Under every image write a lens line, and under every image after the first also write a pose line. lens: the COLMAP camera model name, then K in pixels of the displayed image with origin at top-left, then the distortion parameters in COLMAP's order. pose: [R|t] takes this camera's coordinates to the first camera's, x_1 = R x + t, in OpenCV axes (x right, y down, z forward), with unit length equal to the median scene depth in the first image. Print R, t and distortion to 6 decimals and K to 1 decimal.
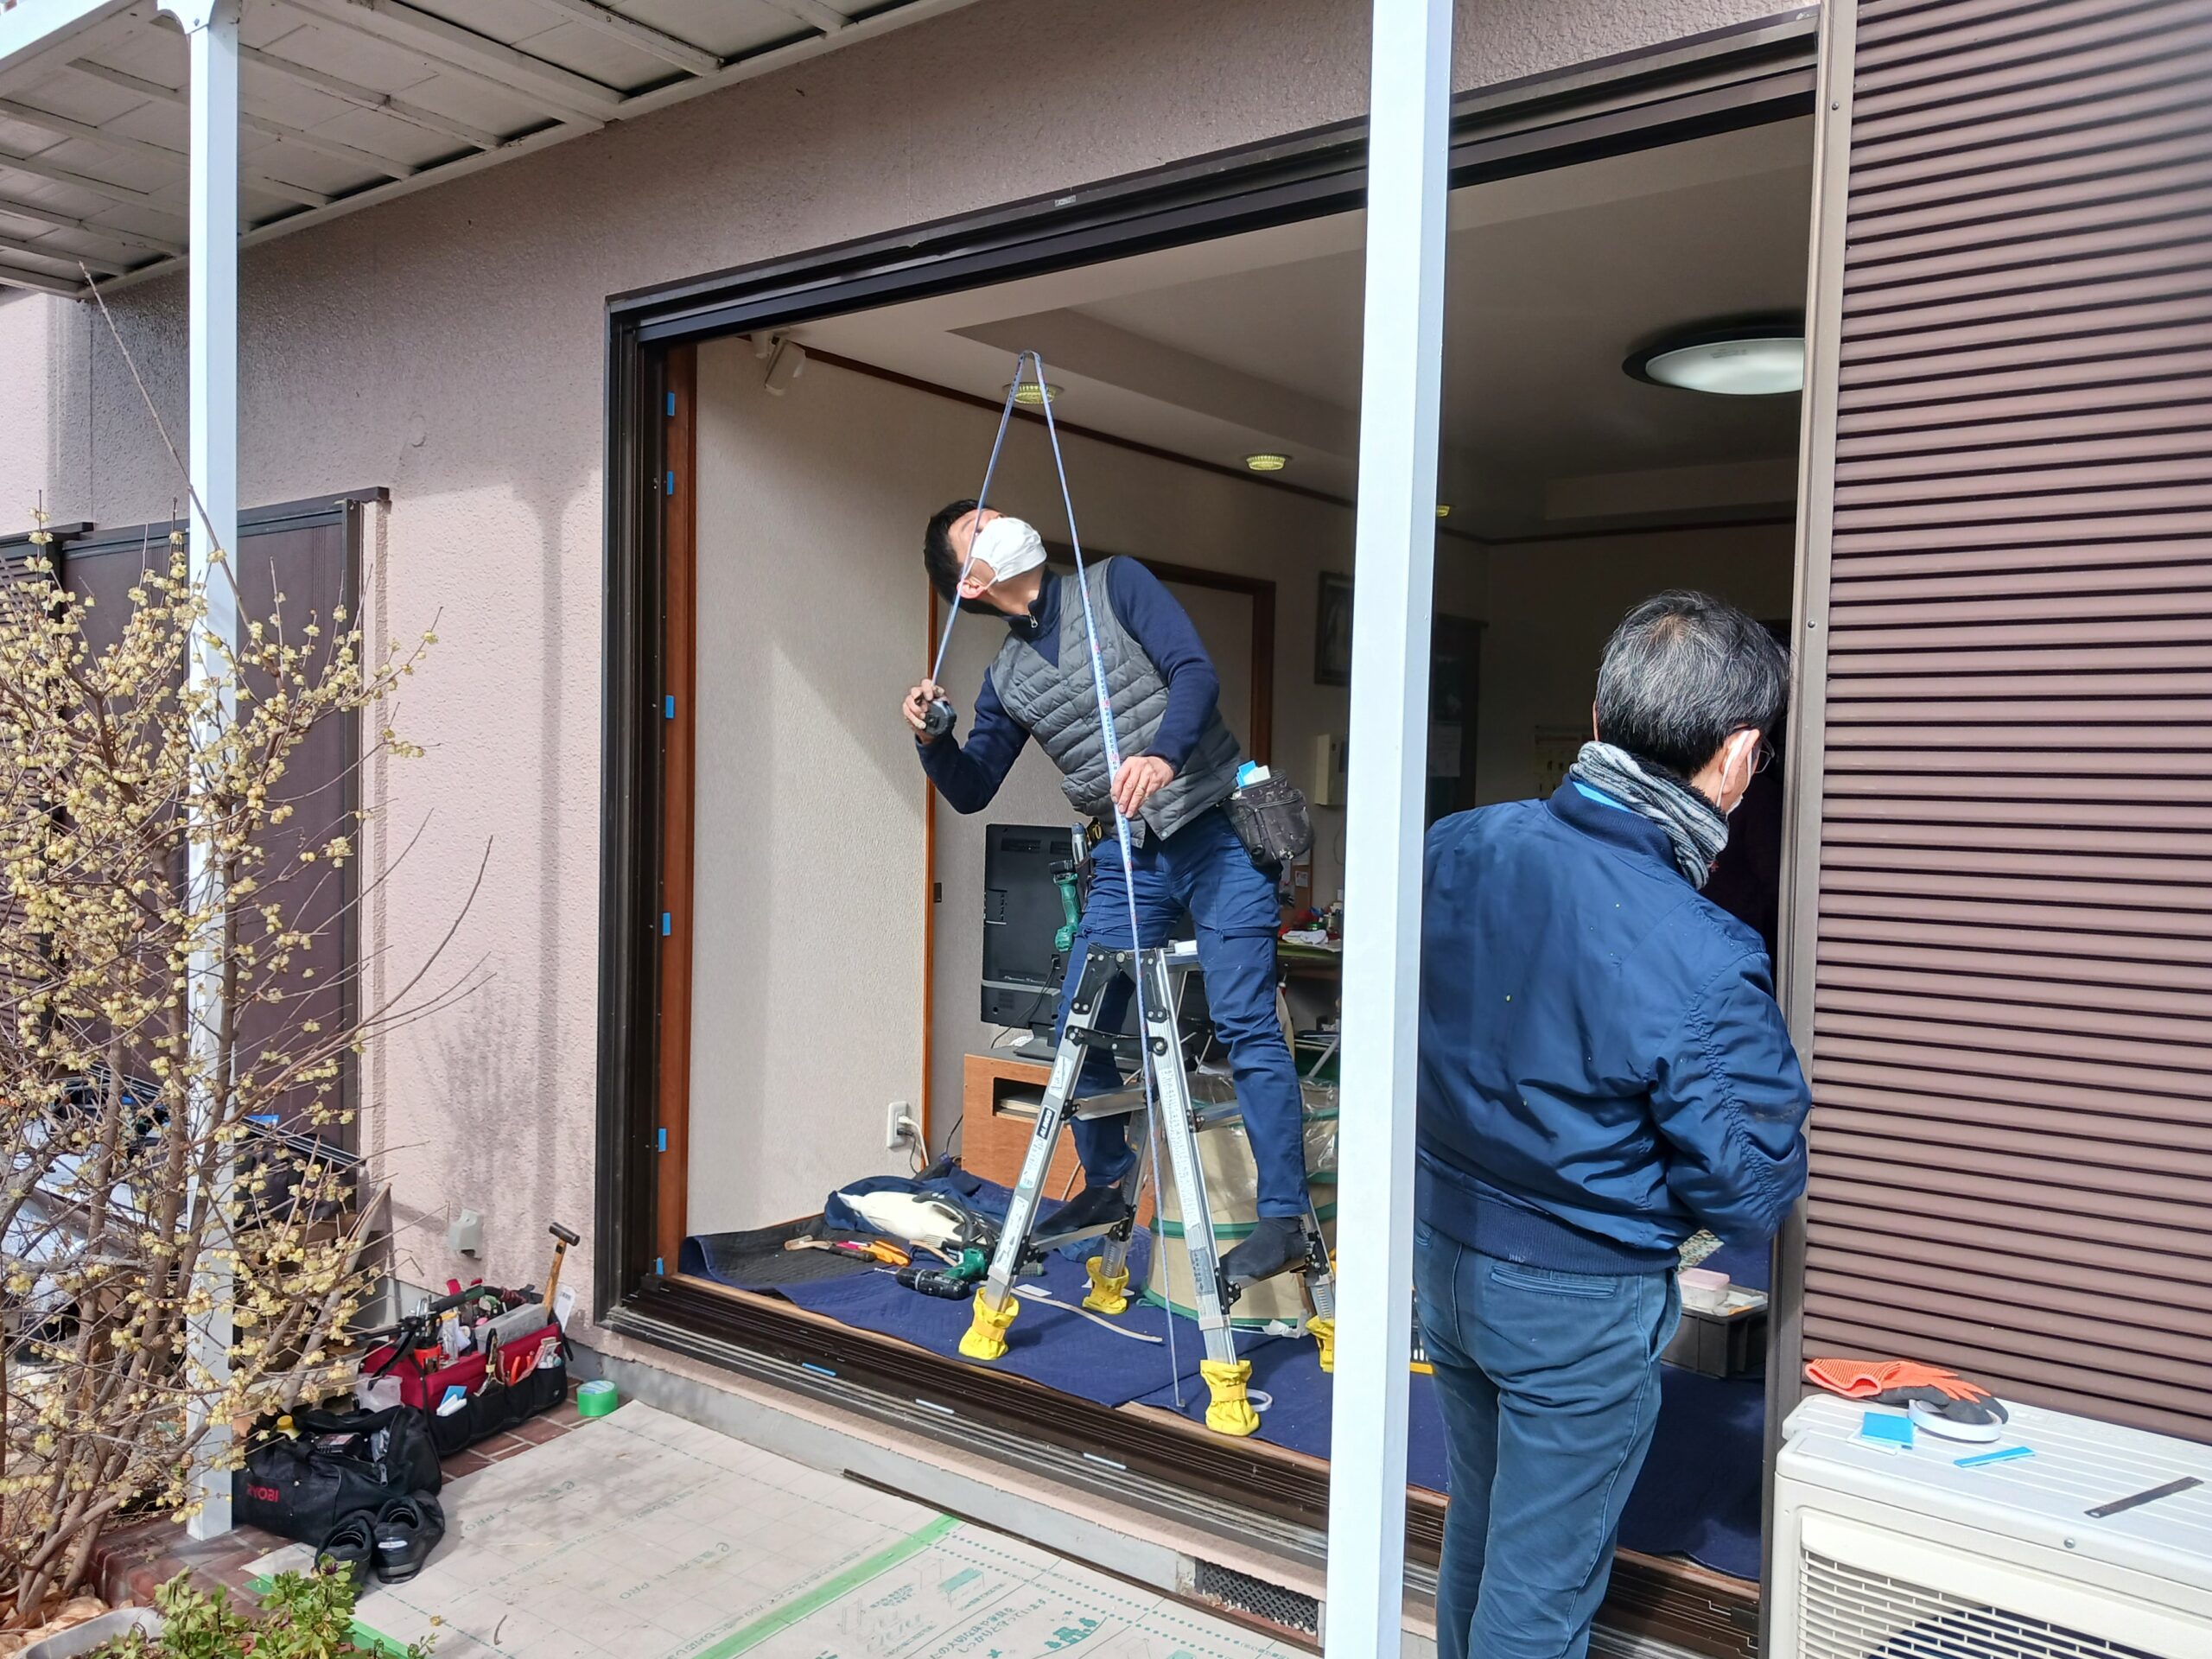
lens RADIAL K [[1682.3, 0, 1106.0], [0, 1682.3, 829.5], [0, 0, 1]] dist [-0.025821, 0.047921]
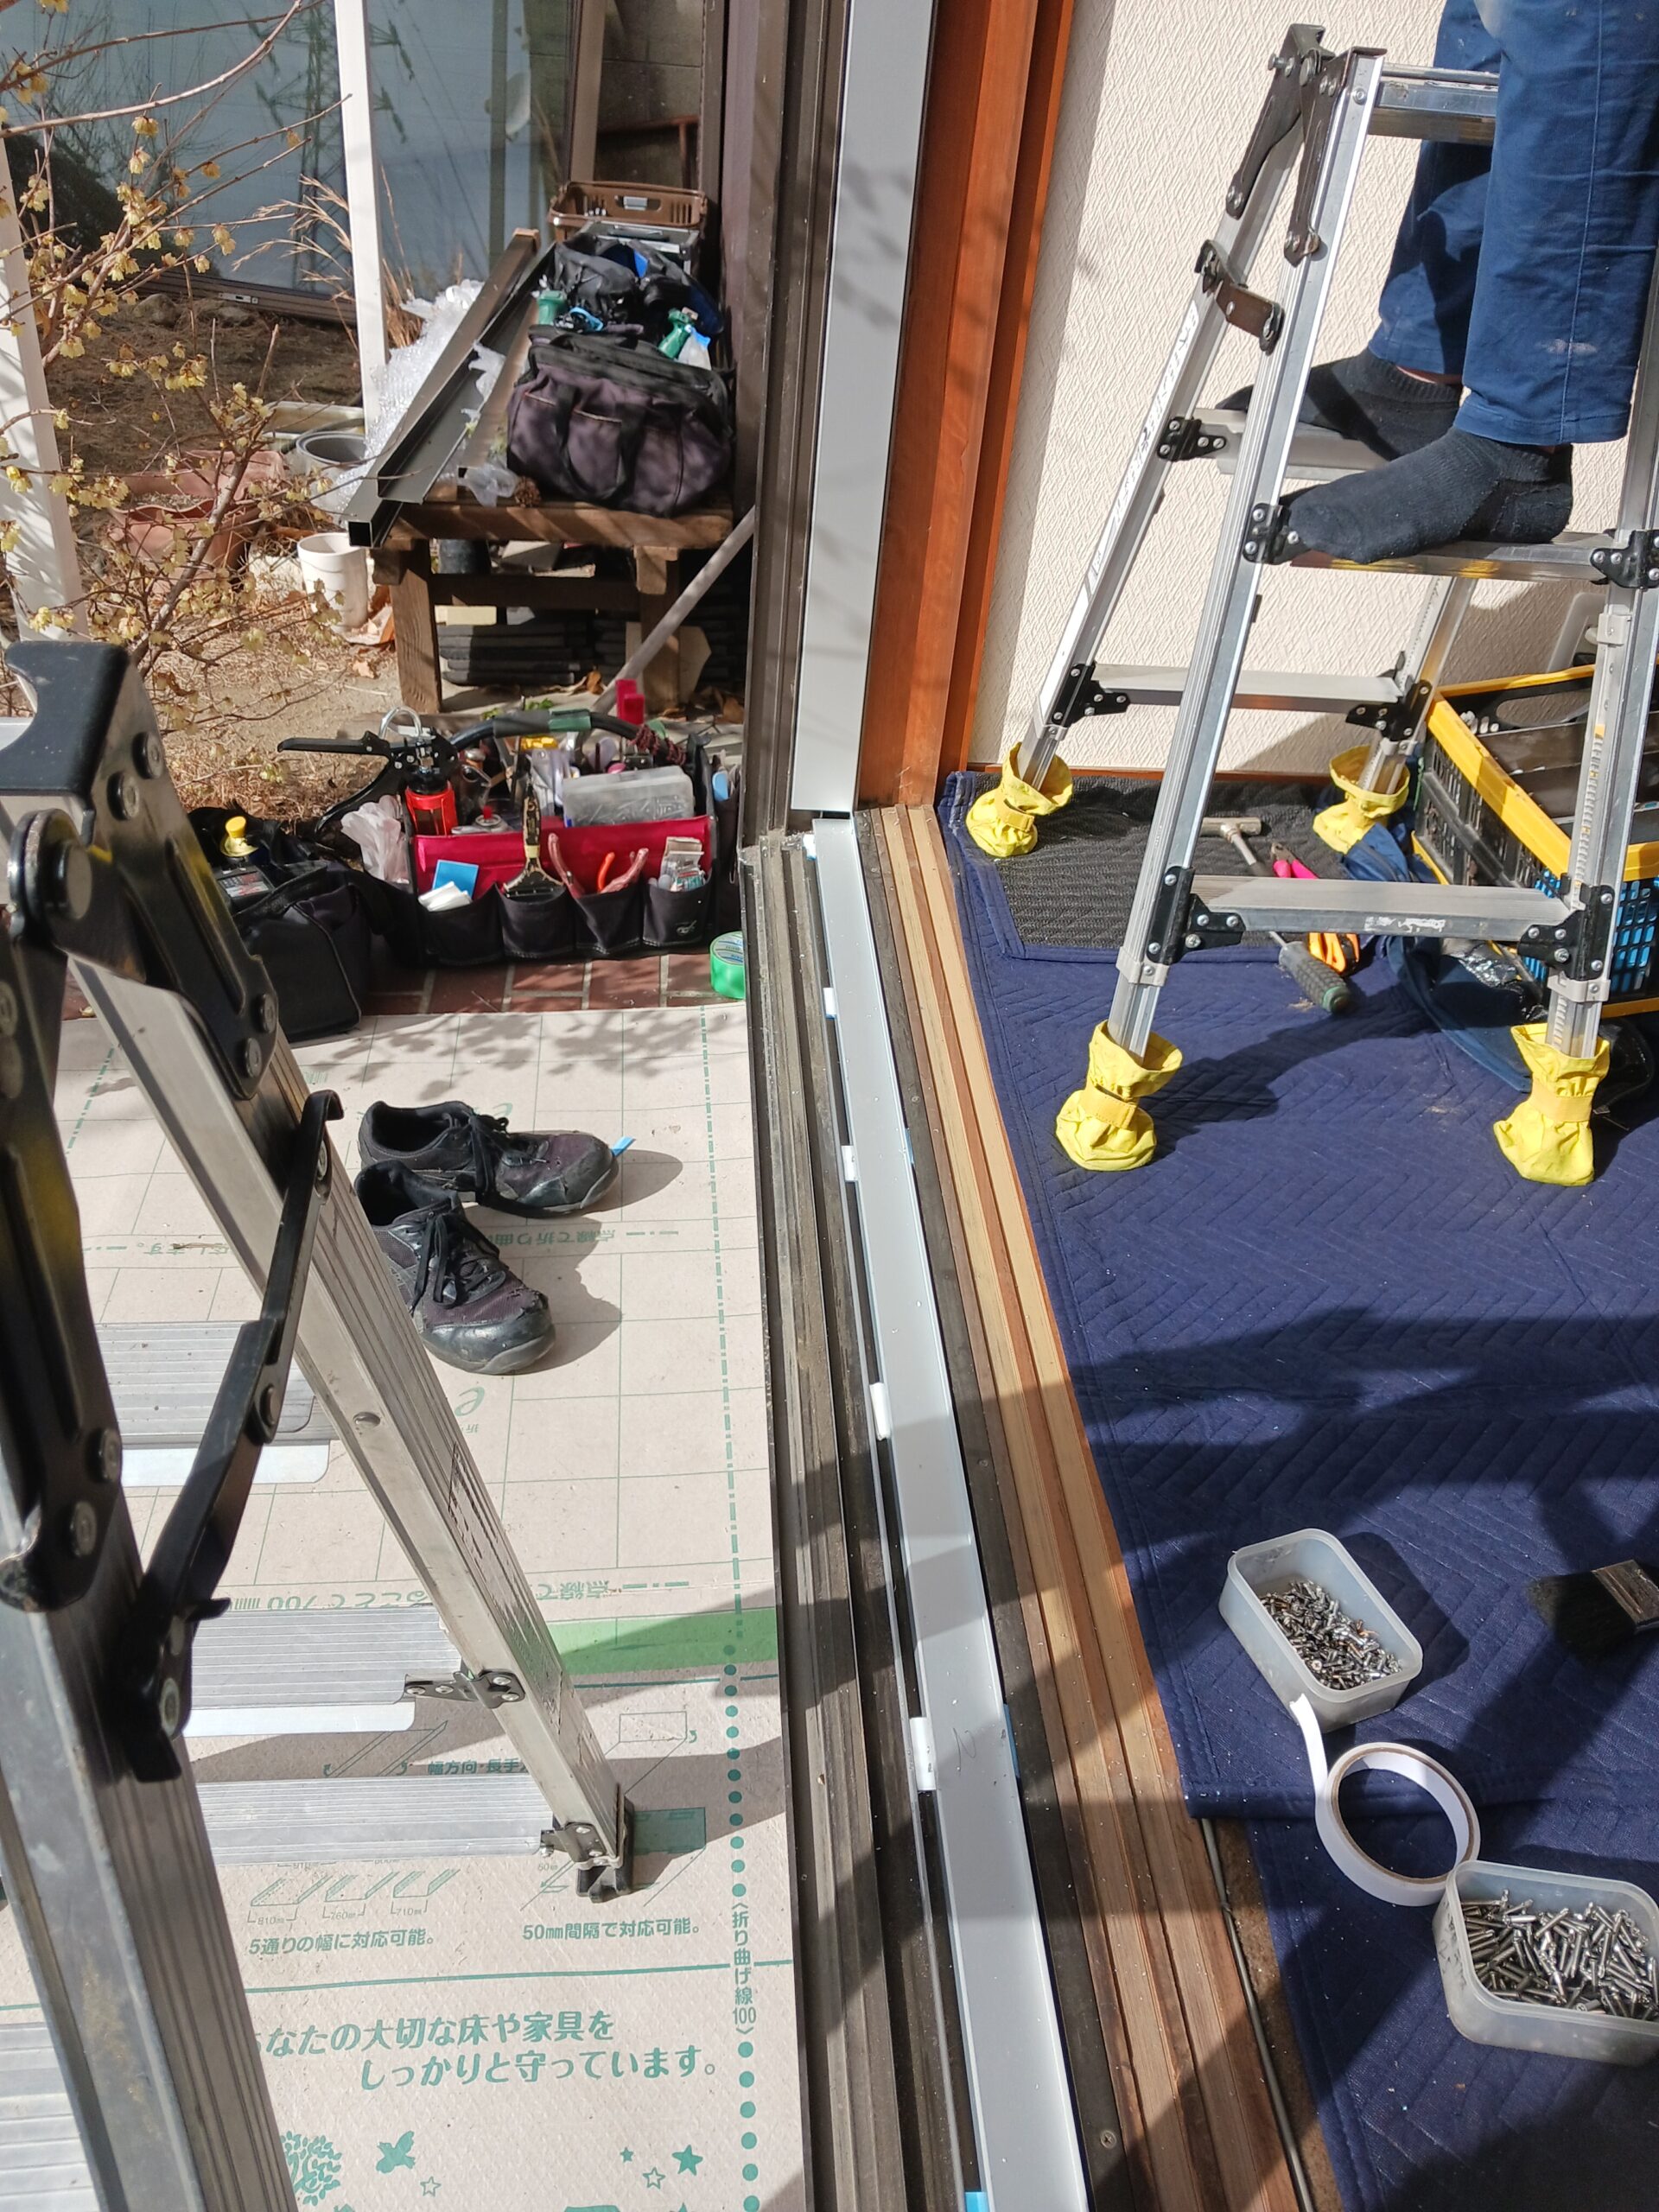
lens RADIAL K [[1777.5, 0, 829.5], [0, 1777.5, 1106.0], [0, 0, 1]] dist [-0.014805, -0.006339]
pose [[0.655541, 0.465112, -0.594926, 0.095943], [-0.083219, 0.827511, 0.555248, 0.041737], [0.750560, -0.314479, 0.581174, 0.655117]]
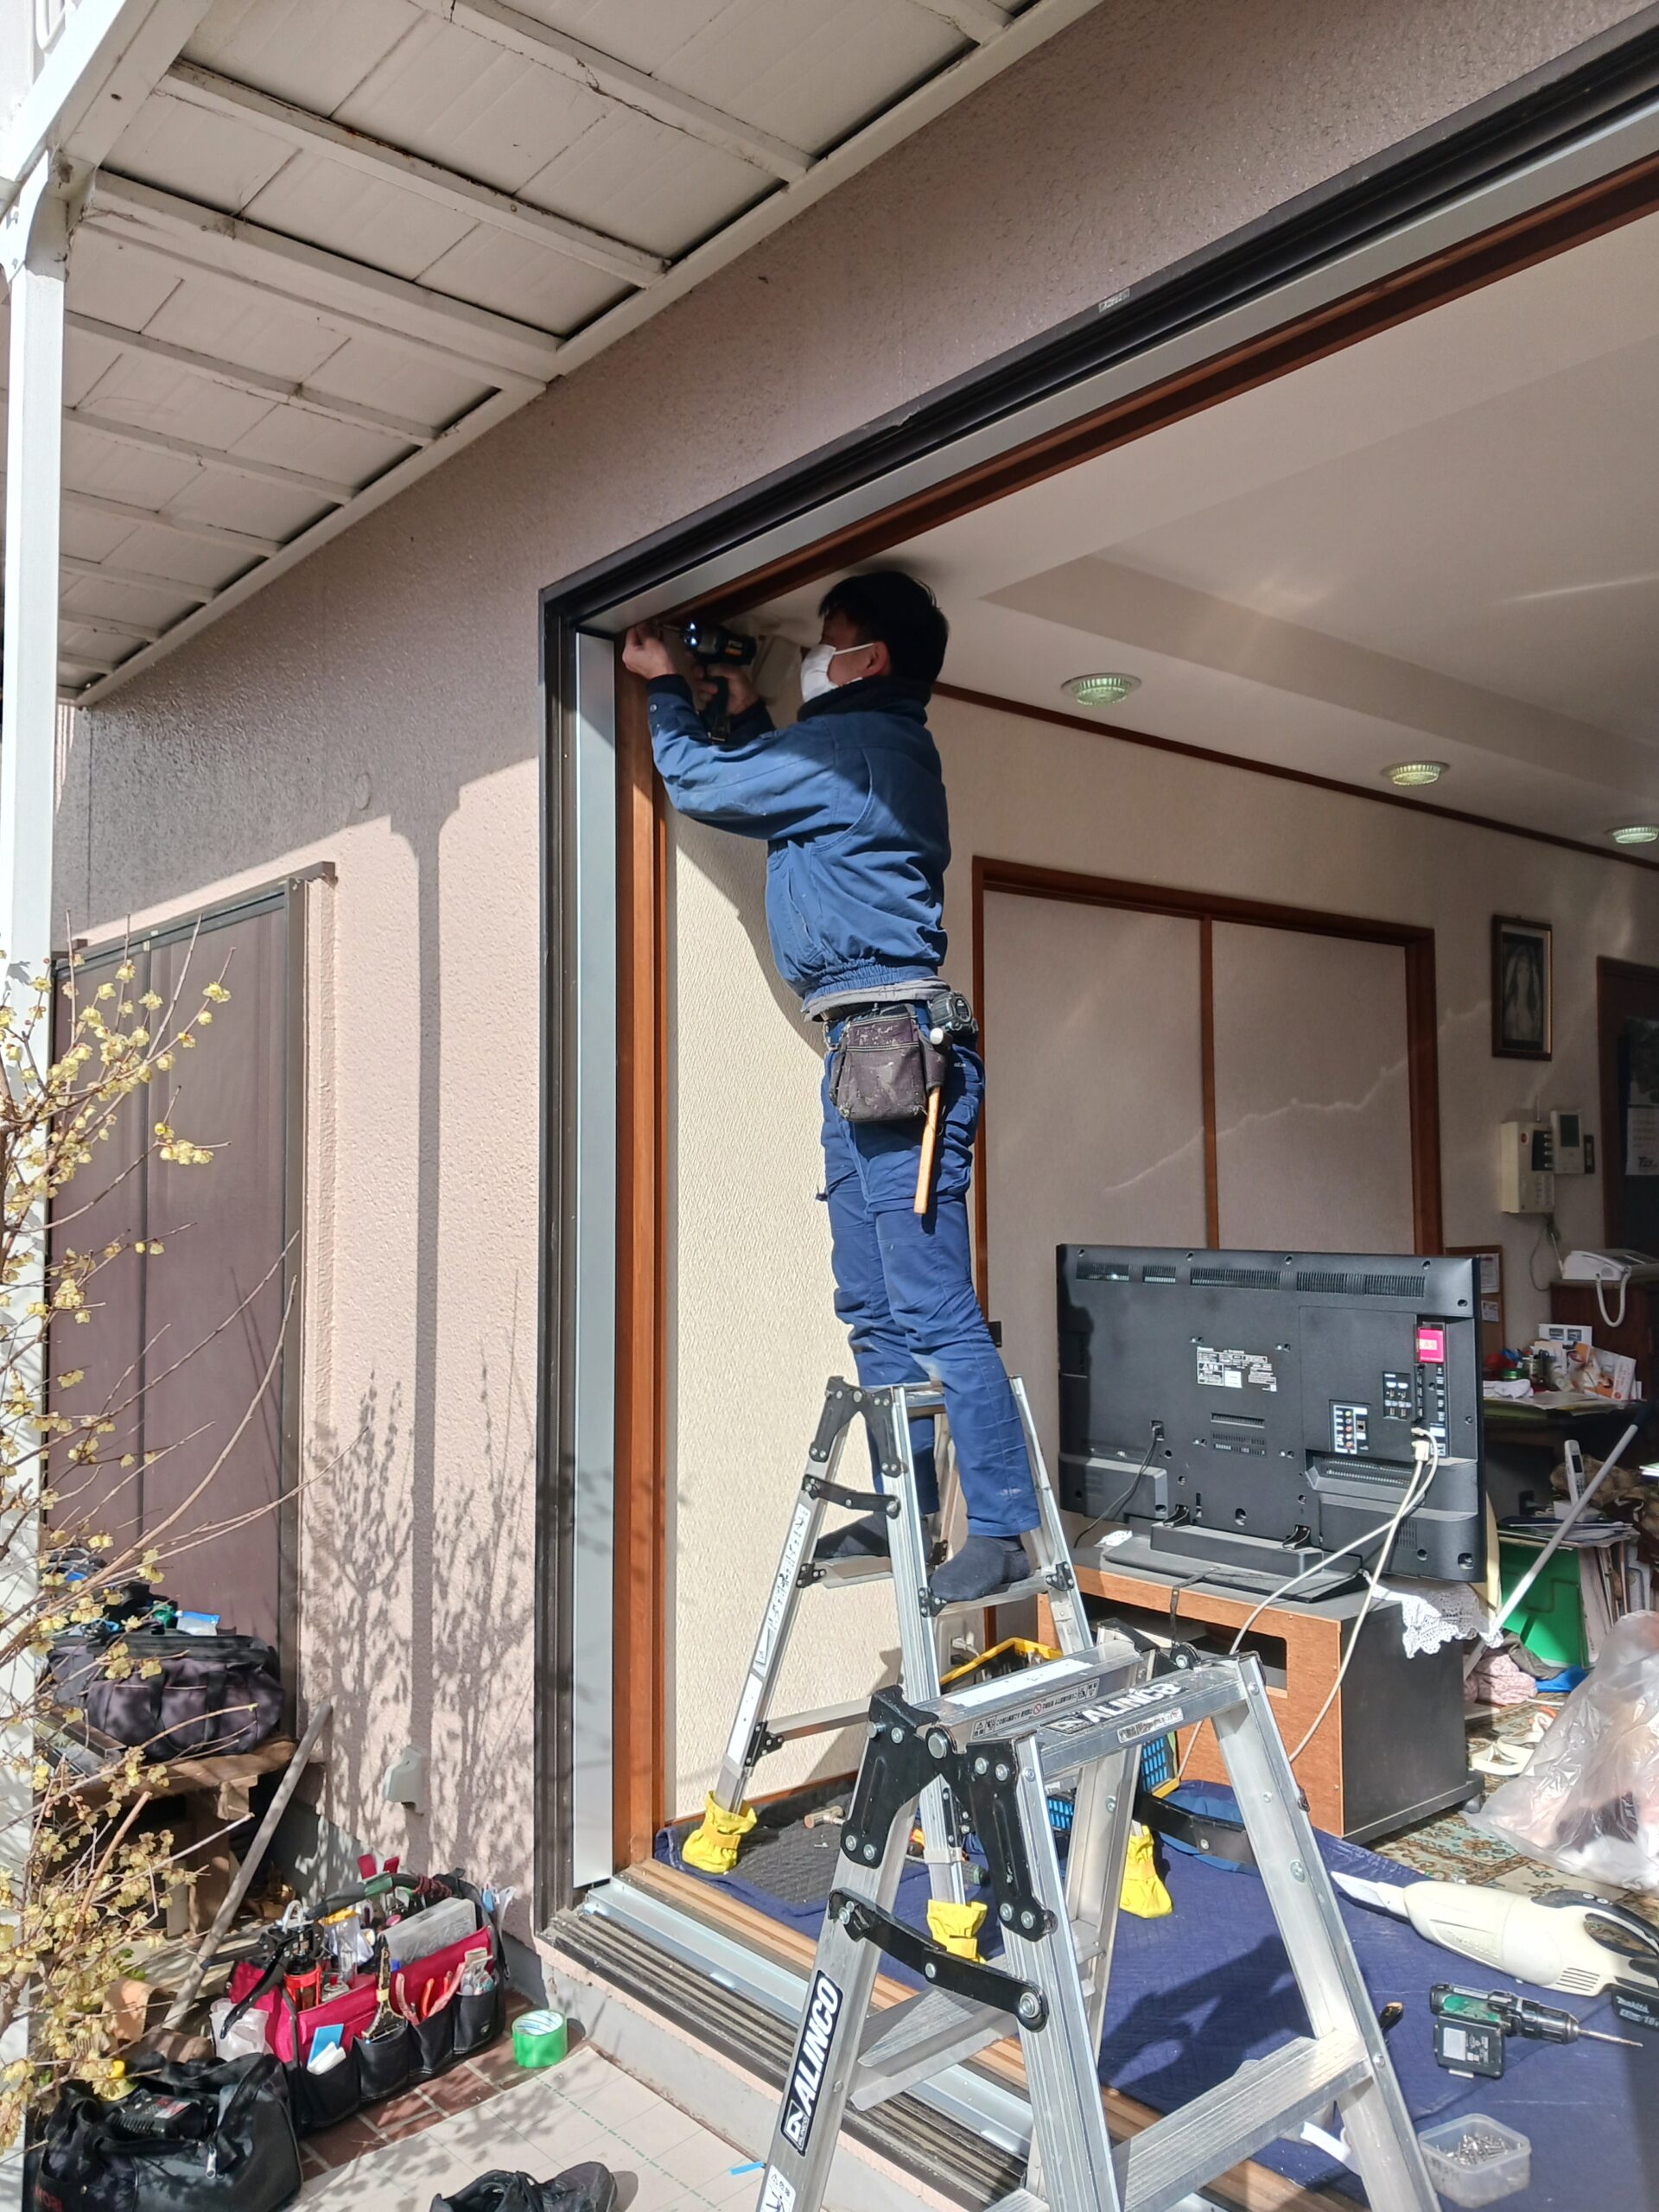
lens RADIAL K [[1682.3, 0, 829.5], [0, 1682.3, 1106.0], [0, 0, 1]] dist [-0.025821, 0.047921]
pose [[0.972426, -0.039810, -0.229788, 0.005690], [0.019089, 0.995604, -0.091702, 0.001868], [0.232428, 0.084787, 0.968911, 0.282858]]
